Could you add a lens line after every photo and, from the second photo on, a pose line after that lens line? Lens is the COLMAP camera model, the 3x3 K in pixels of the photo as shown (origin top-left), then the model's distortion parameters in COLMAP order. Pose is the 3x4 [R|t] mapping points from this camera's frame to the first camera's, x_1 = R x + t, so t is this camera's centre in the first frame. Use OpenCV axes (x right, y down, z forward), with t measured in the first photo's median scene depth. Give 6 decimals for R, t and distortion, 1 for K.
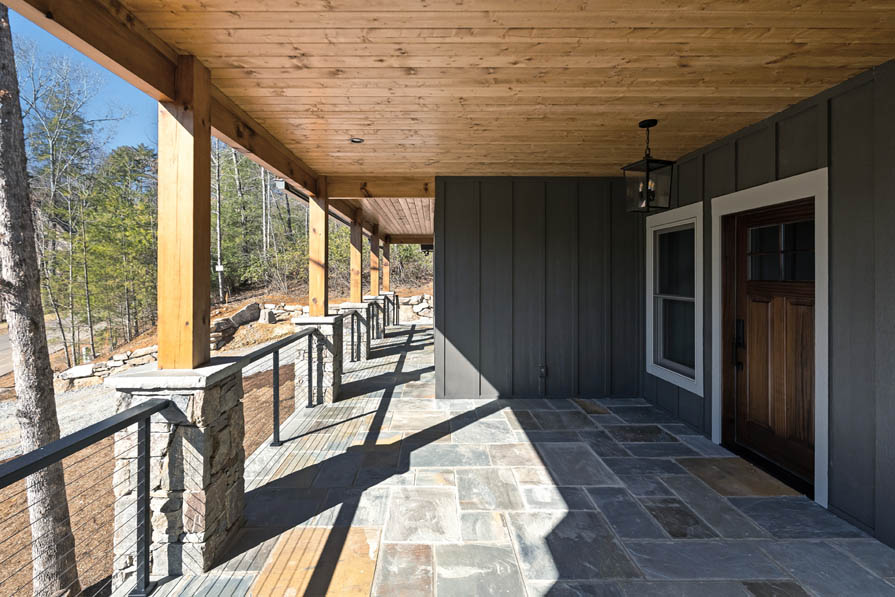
lens RADIAL K [[404.3, 0, 432.7], [0, 404.3, 275.2], [0, 0, 1]] dist [0.000116, -0.000809]
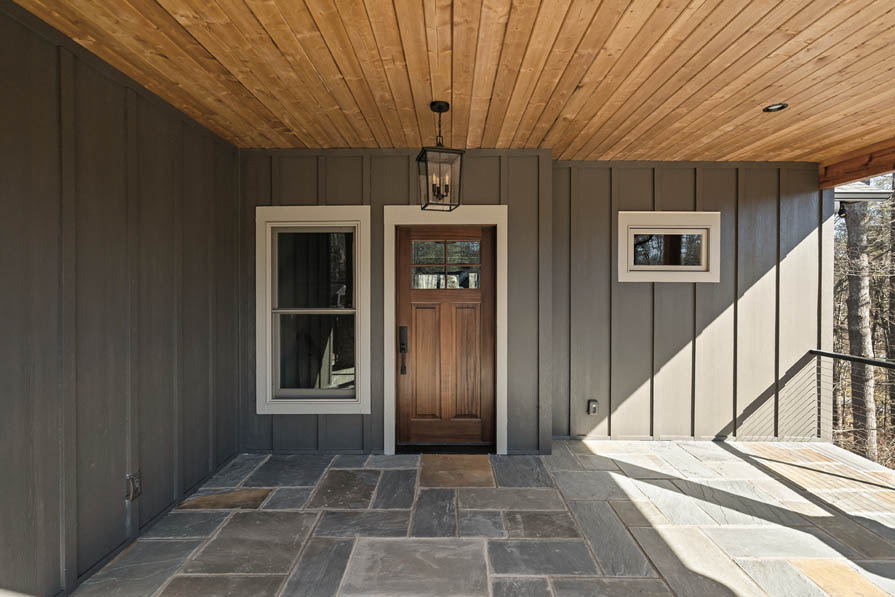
lens RADIAL K [[404.3, 0, 444.8], [0, 404.3, 286.8], [0, 0, 1]] dist [0.000116, -0.000809]
pose [[0.008359, -0.011213, 0.999902, -0.285389], [0.000488, 0.999937, 0.011209, -0.005586], [-0.999965, 0.000394, 0.008364, 0.864362]]
